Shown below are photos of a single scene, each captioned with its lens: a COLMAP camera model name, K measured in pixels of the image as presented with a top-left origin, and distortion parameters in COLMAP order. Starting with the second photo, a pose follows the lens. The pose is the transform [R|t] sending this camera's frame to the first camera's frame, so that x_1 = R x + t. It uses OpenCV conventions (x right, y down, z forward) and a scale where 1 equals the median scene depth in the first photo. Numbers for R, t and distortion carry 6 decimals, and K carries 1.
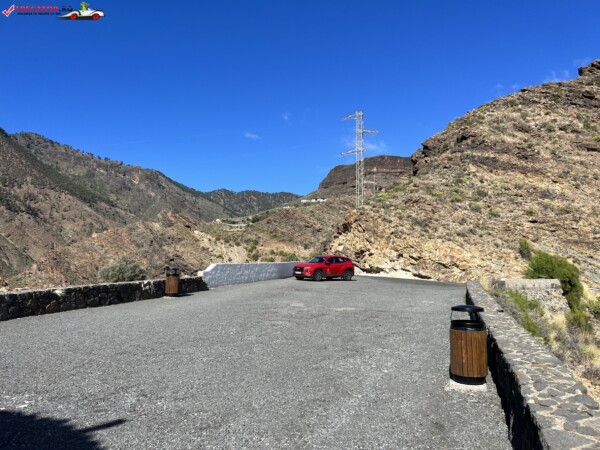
lens RADIAL K [[452.5, 0, 303.3], [0, 452.5, 223.7], [0, 0, 1]] dist [0.056003, -0.067429]
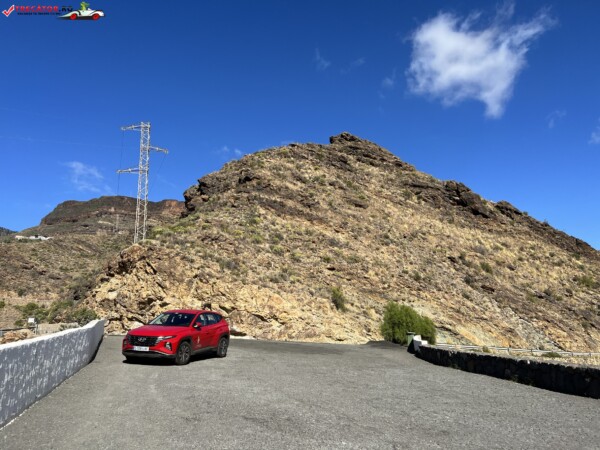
lens RADIAL K [[452.5, 0, 303.3], [0, 452.5, 223.7], [0, 0, 1]] dist [0.056003, -0.067429]
pose [[0.844380, 0.094877, 0.527277, -0.053368], [-0.039911, 0.992599, -0.114692, 0.011260], [-0.534257, 0.075799, 0.841917, 0.205395]]
